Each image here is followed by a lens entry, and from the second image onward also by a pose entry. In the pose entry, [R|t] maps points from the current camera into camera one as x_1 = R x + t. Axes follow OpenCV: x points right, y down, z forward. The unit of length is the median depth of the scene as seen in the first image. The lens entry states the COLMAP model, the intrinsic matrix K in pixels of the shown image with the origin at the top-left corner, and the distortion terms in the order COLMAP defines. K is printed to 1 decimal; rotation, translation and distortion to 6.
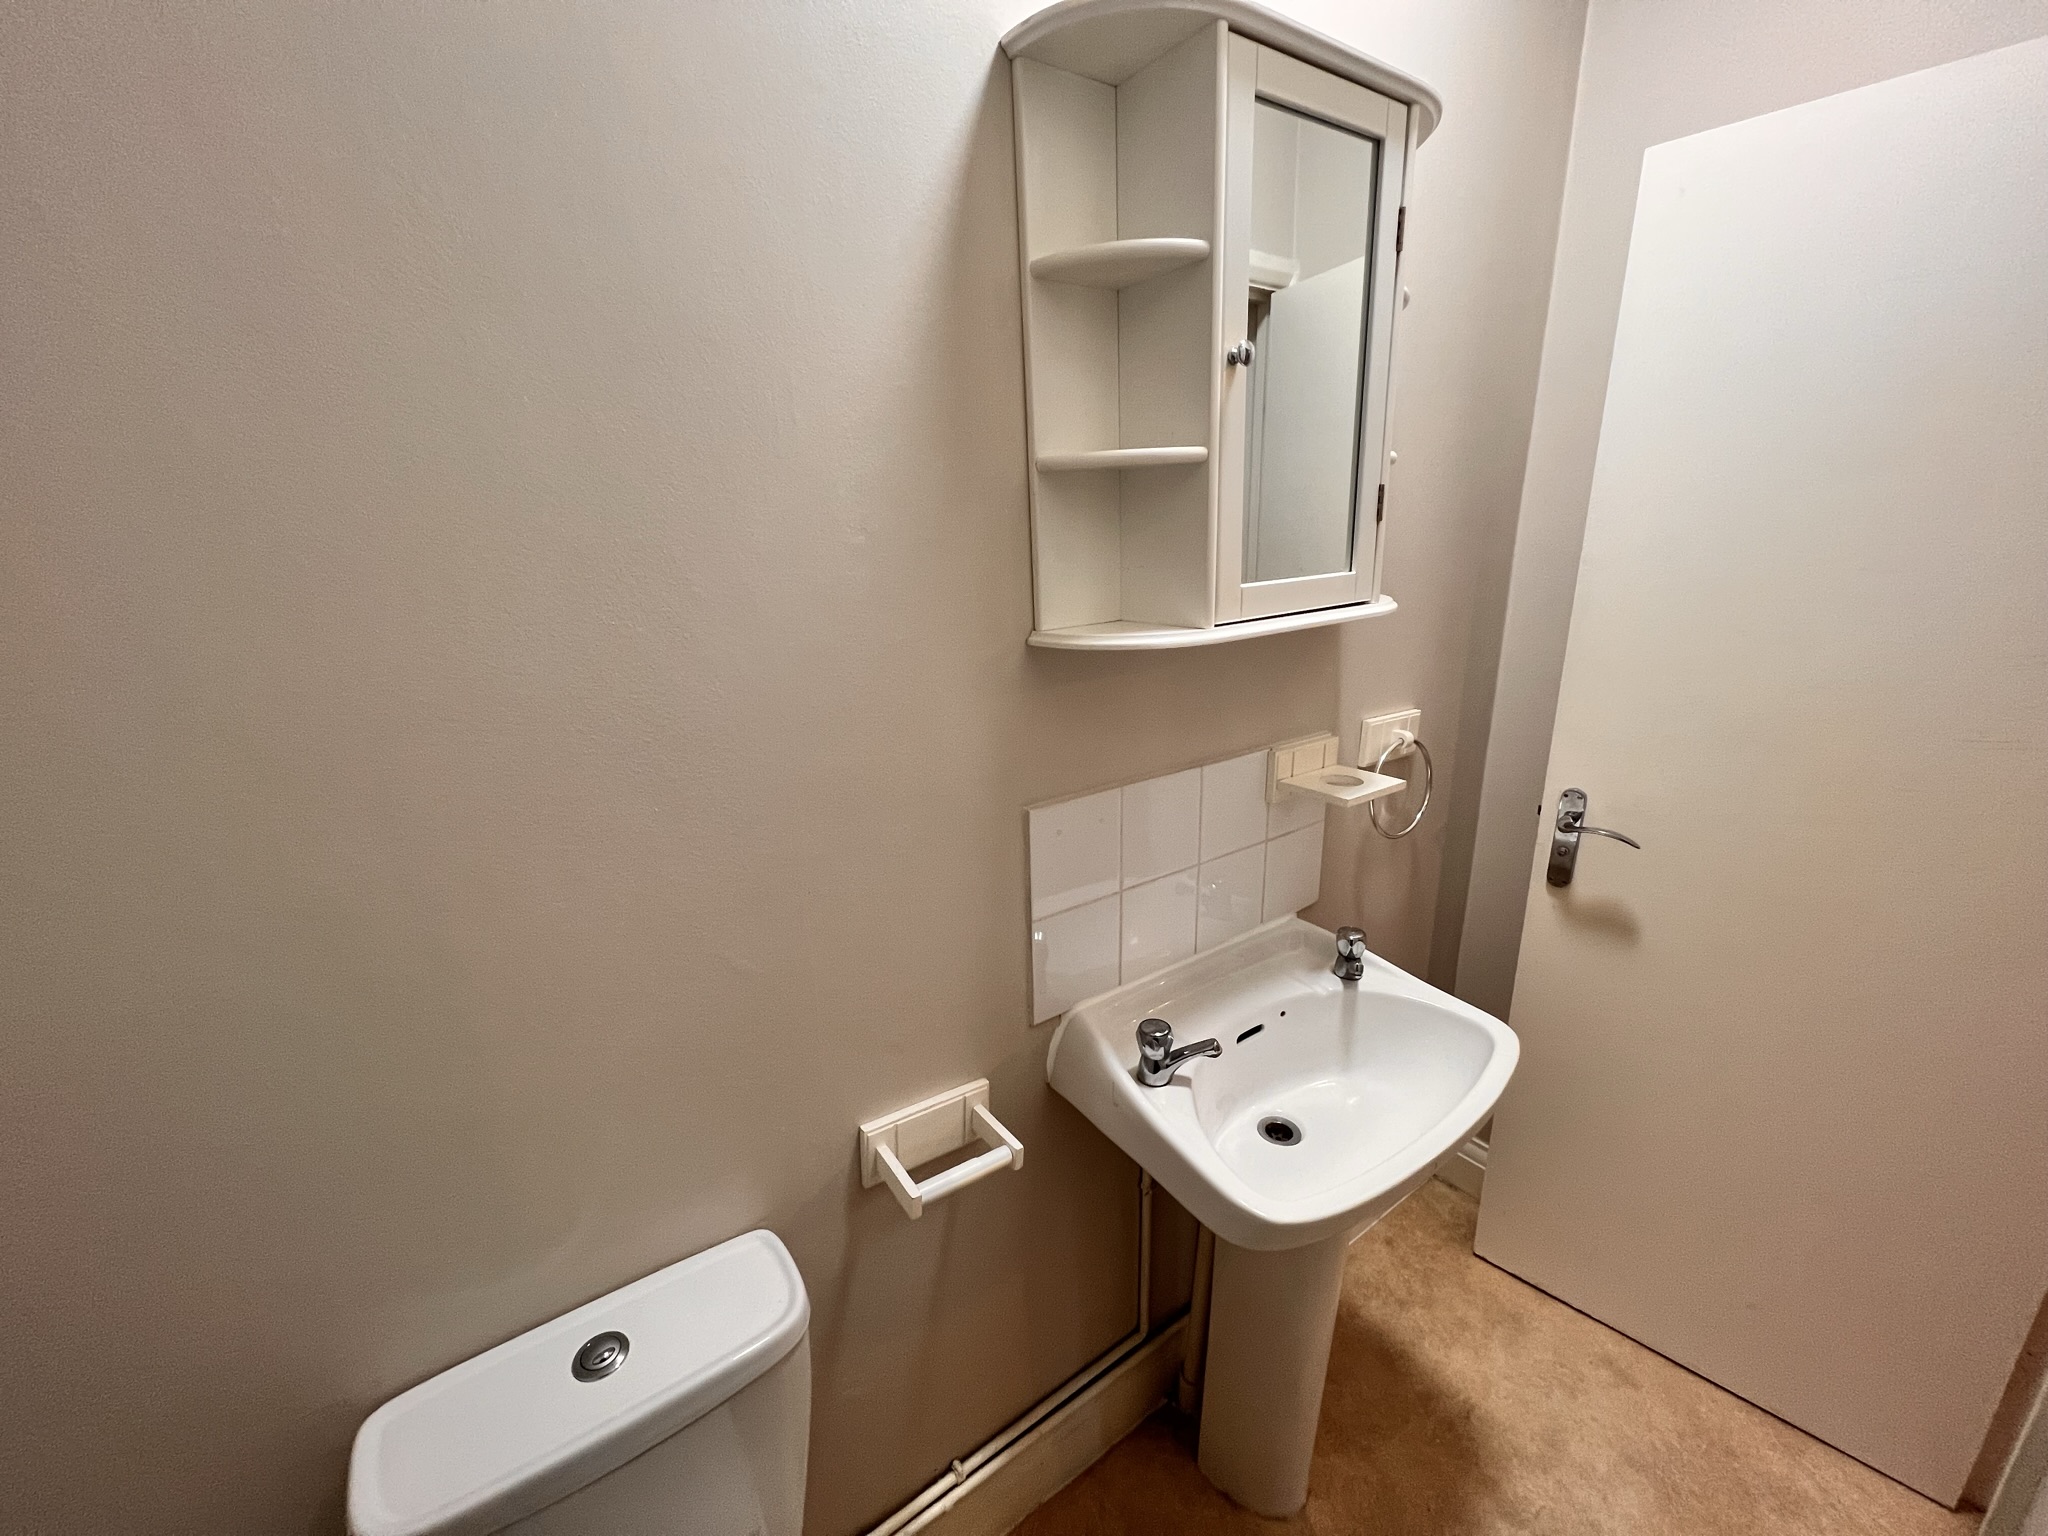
lens RADIAL K [[812.2, 0, 1017.8], [0, 812.2, 770.3], [0, 0, 1]] dist [0.000443, -0.000192]
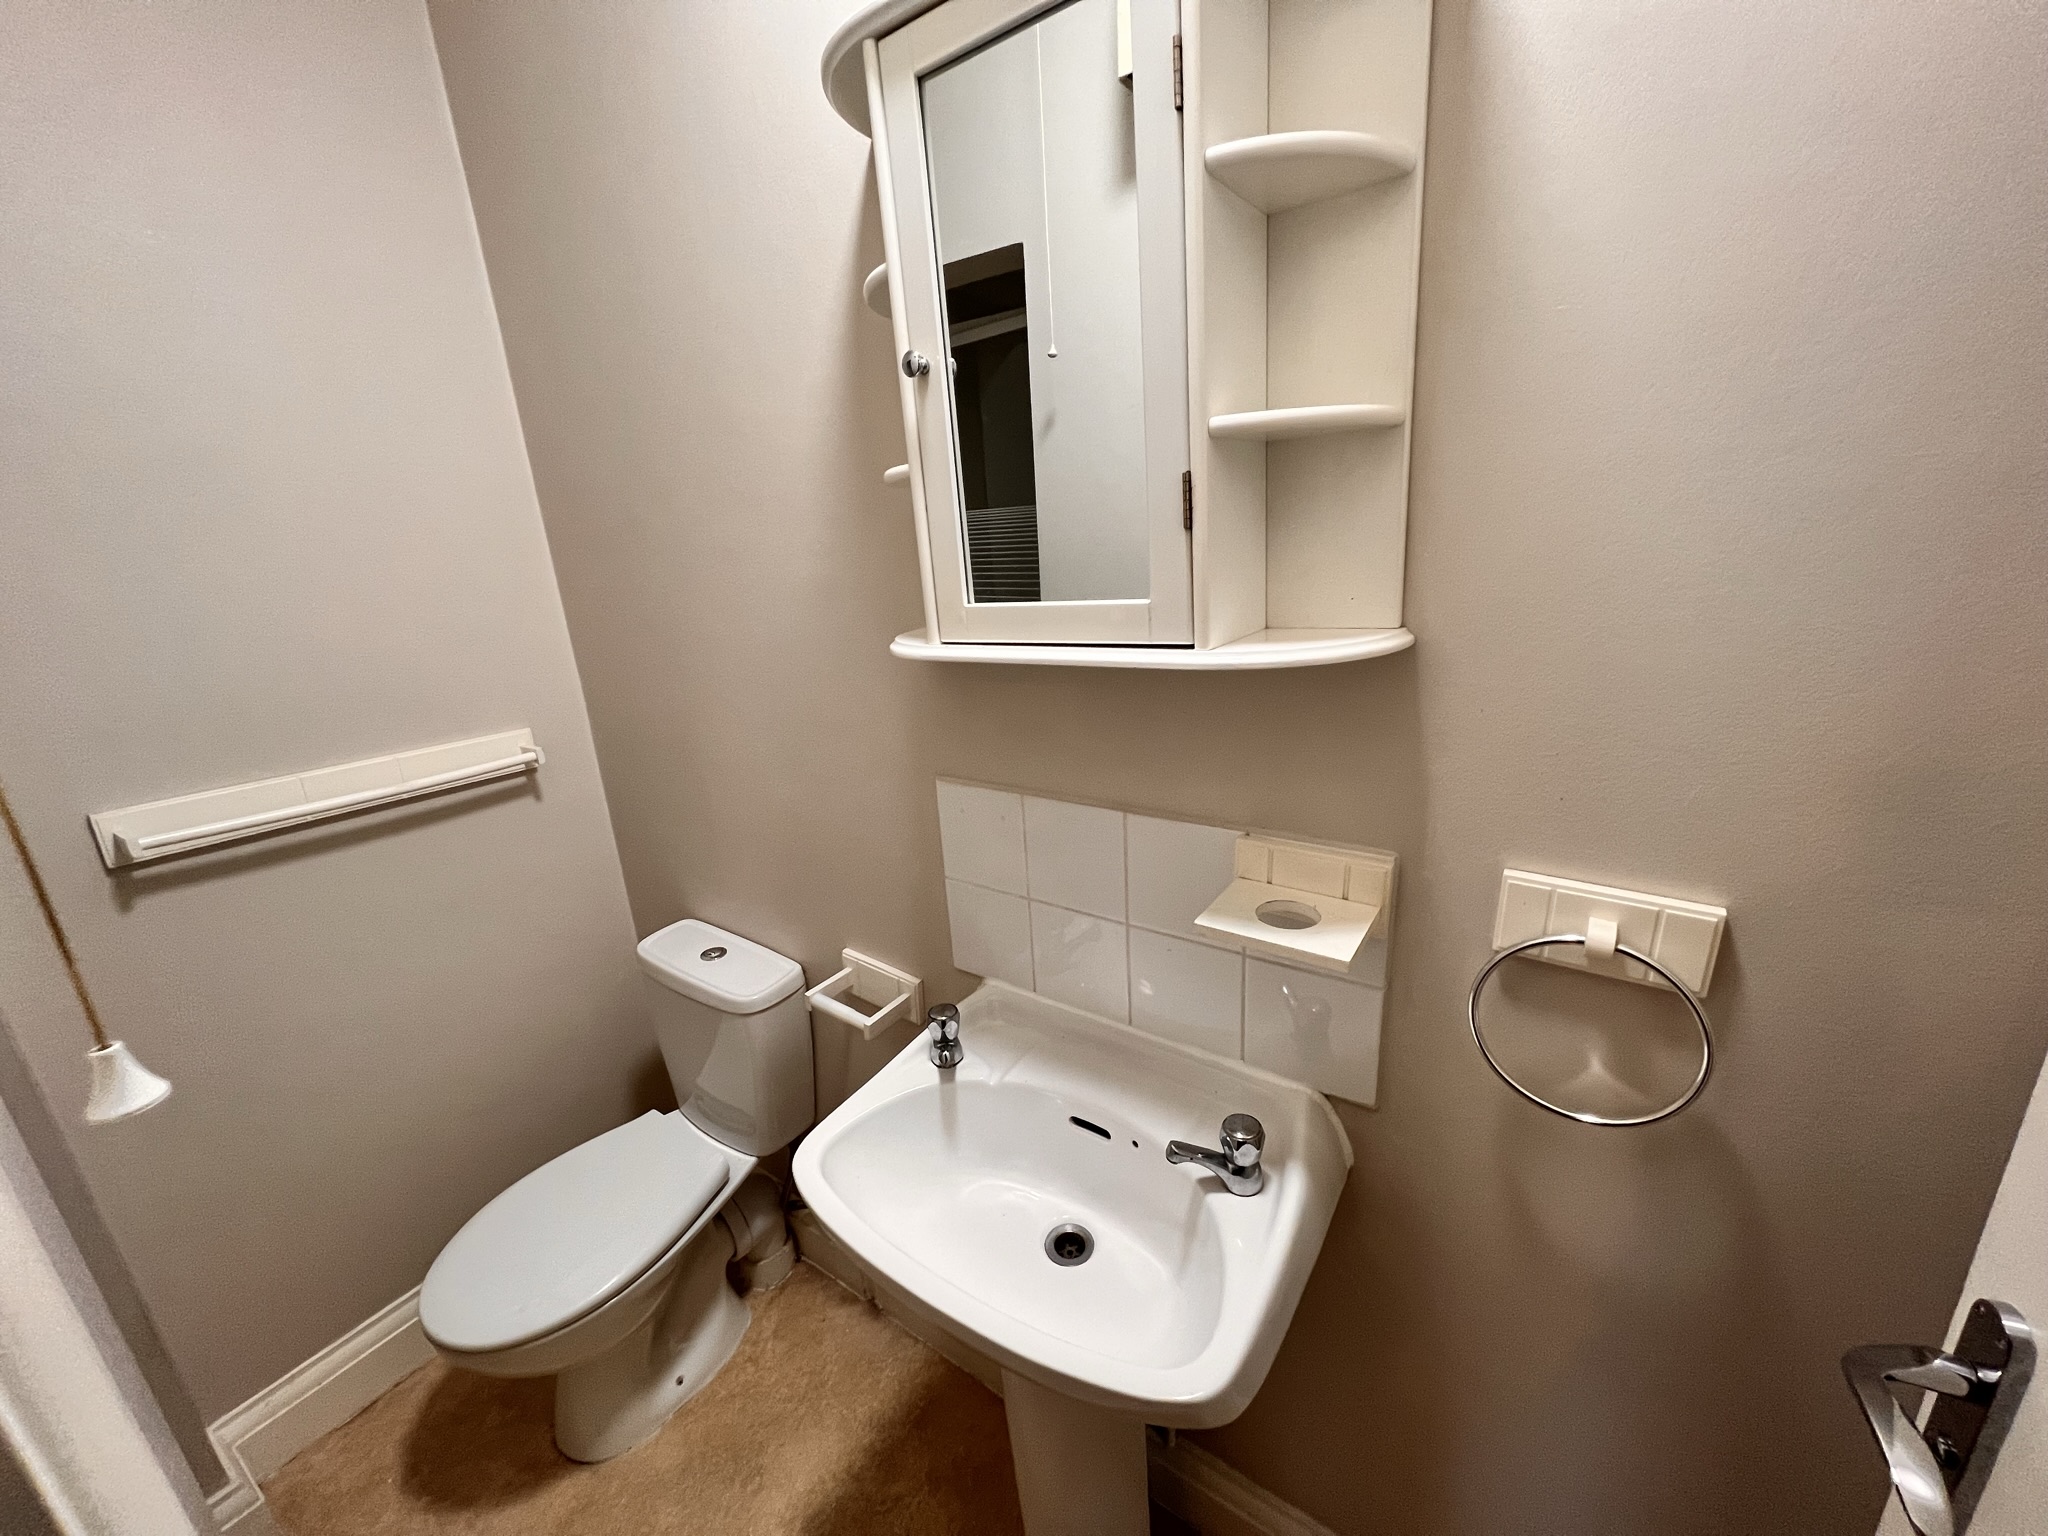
lens RADIAL K [[812.2, 0, 1015.8], [0, 812.2, 767.9], [0, 0, 1]] dist [0.000443, -0.000192]
pose [[0.339059, 0.281994, -0.897507, 0.930395], [-0.212129, 0.952365, 0.219093, -0.208868], [0.916537, 0.116102, 0.382727, 0.564900]]
